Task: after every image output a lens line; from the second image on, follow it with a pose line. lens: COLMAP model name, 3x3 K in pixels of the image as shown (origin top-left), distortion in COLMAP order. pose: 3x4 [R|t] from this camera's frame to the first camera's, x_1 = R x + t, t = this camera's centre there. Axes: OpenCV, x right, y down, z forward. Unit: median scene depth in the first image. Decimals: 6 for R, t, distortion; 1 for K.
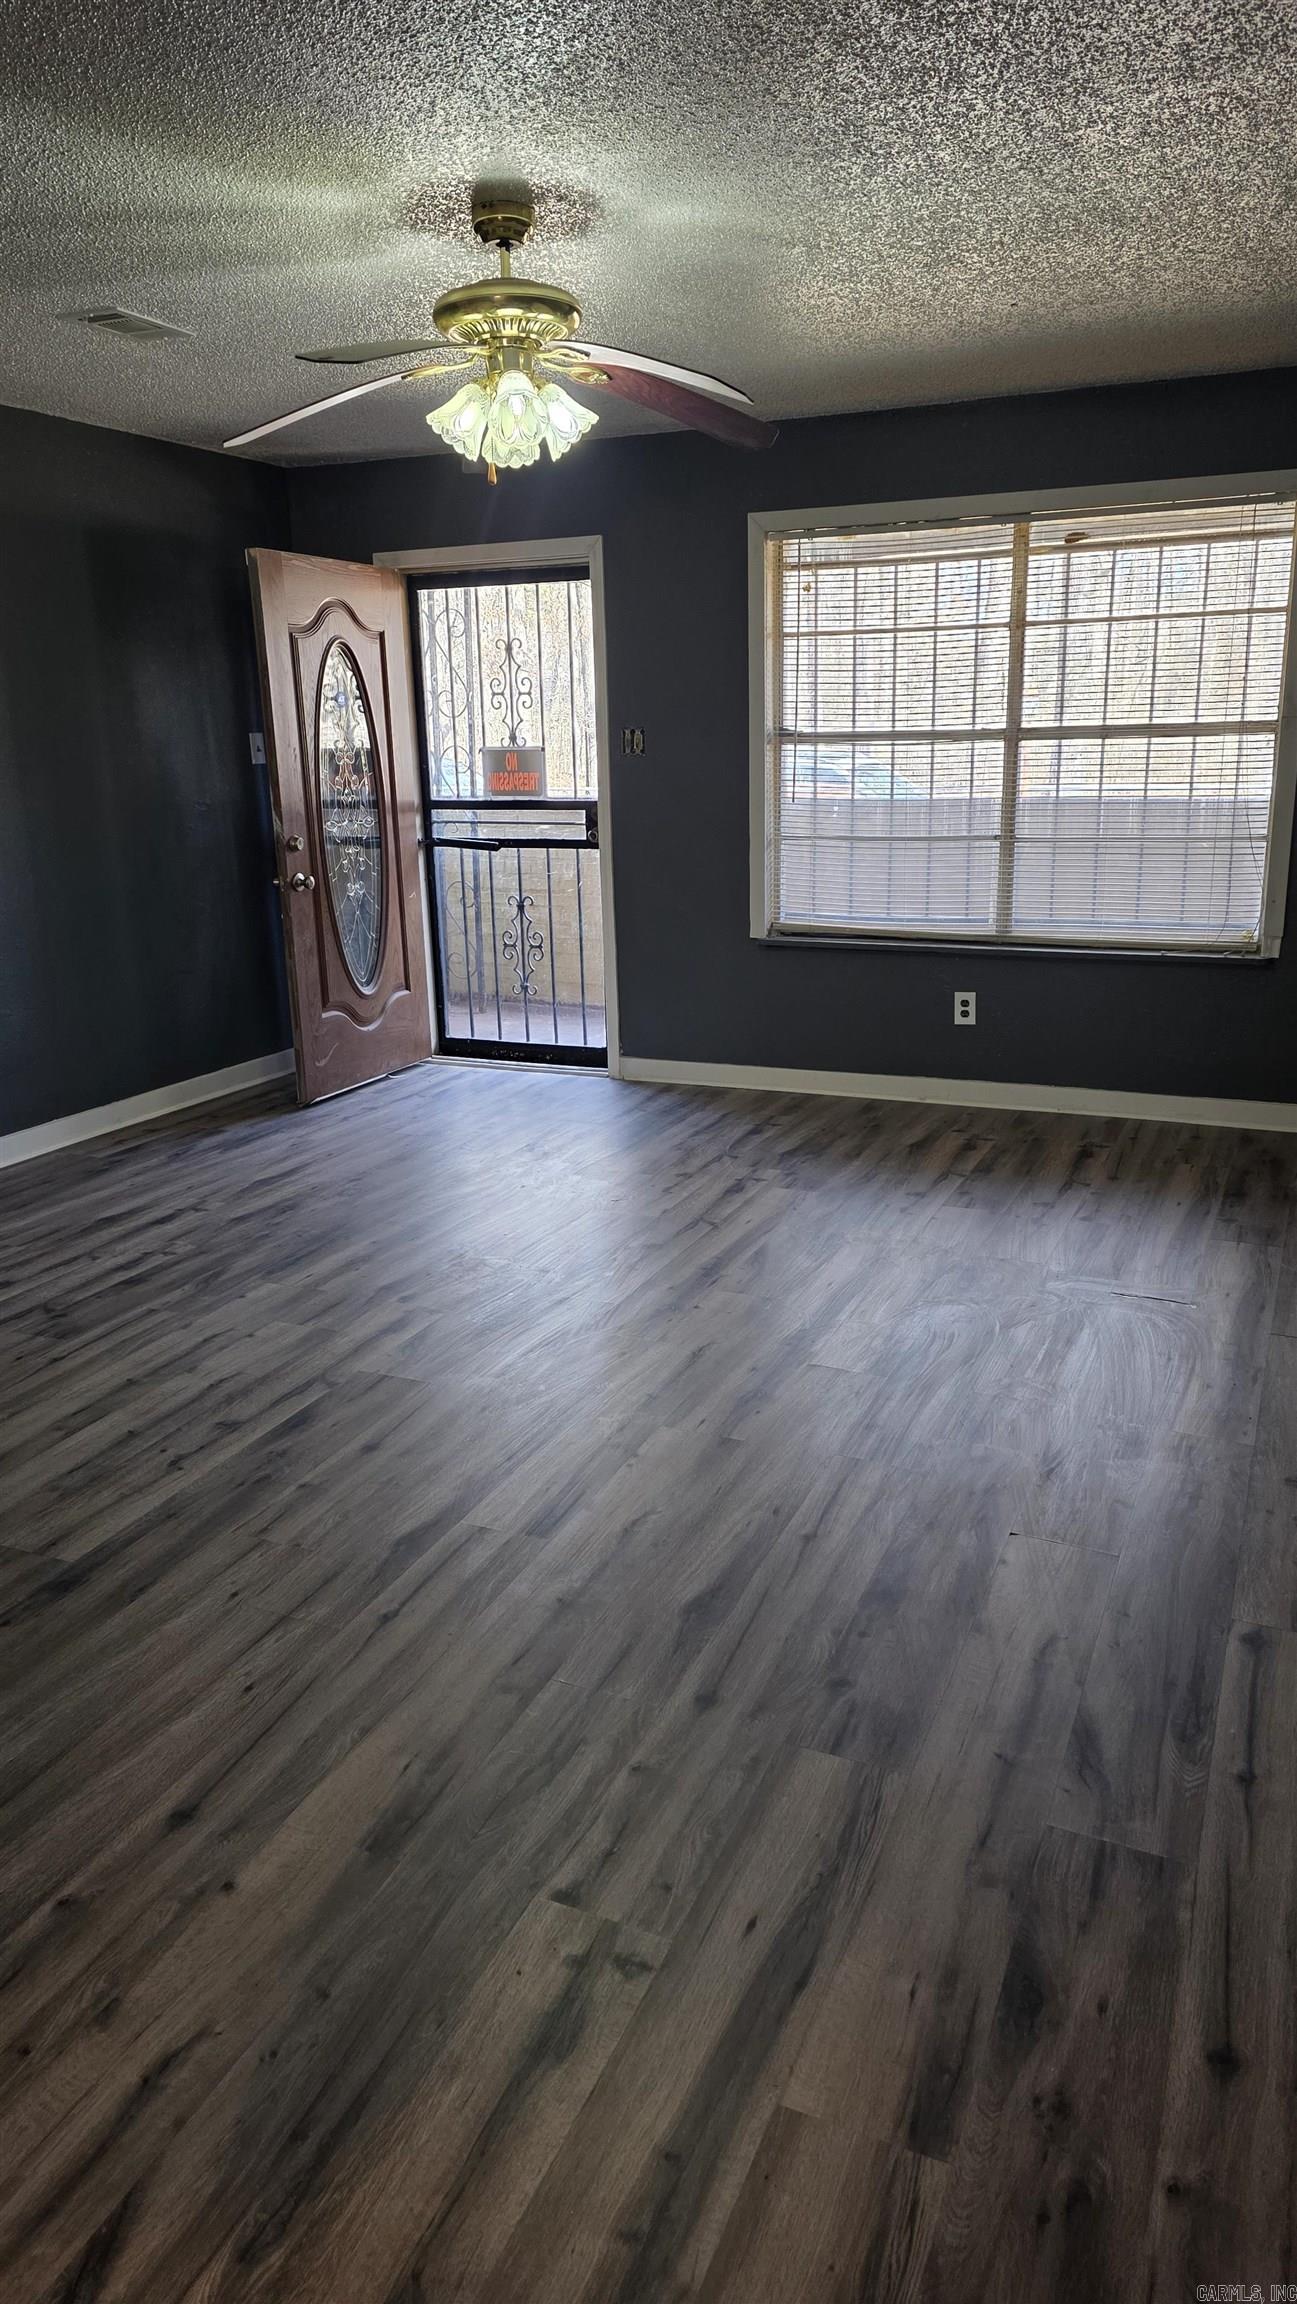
lens RADIAL K [[1536.8, 0, 630.4], [0, 1536.8, 1157.1], [0, 0, 1]] dist [0.058856, -0.004704]
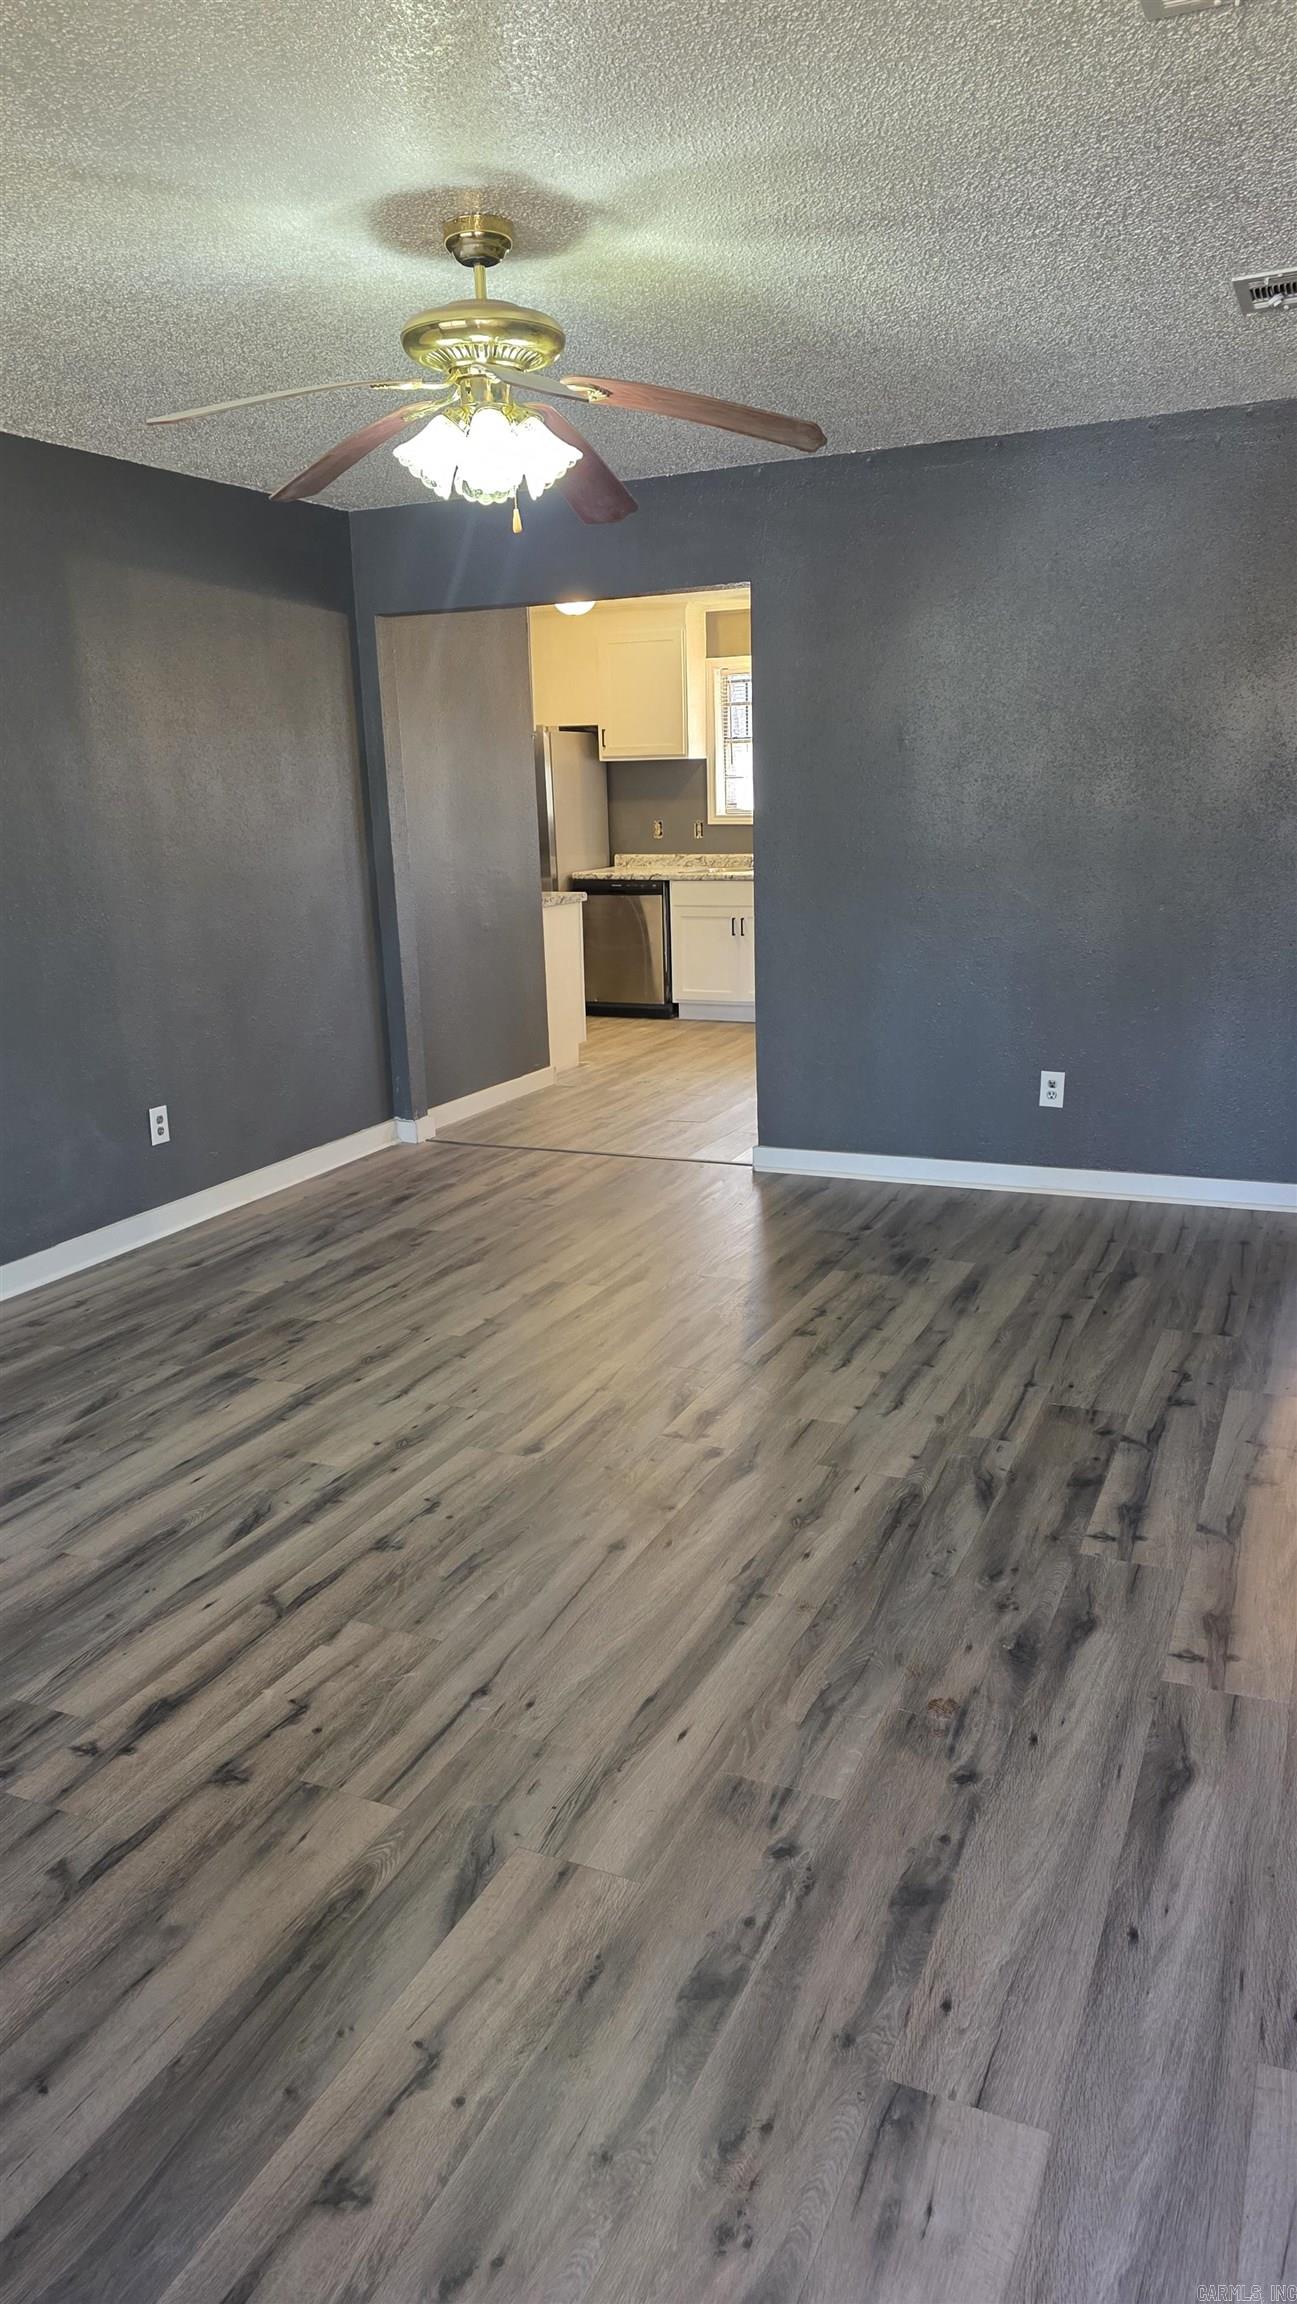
lens RADIAL K [[1536.8, 0, 630.4], [0, 1536.8, 1157.1], [0, 0, 1]] dist [0.058856, -0.004704]
pose [[-0.998688, 0.044227, 0.025794, -0.127834], [0.051190, 0.872261, 0.486354, -0.451696], [-0.000989, 0.487037, -0.873381, 1.624803]]
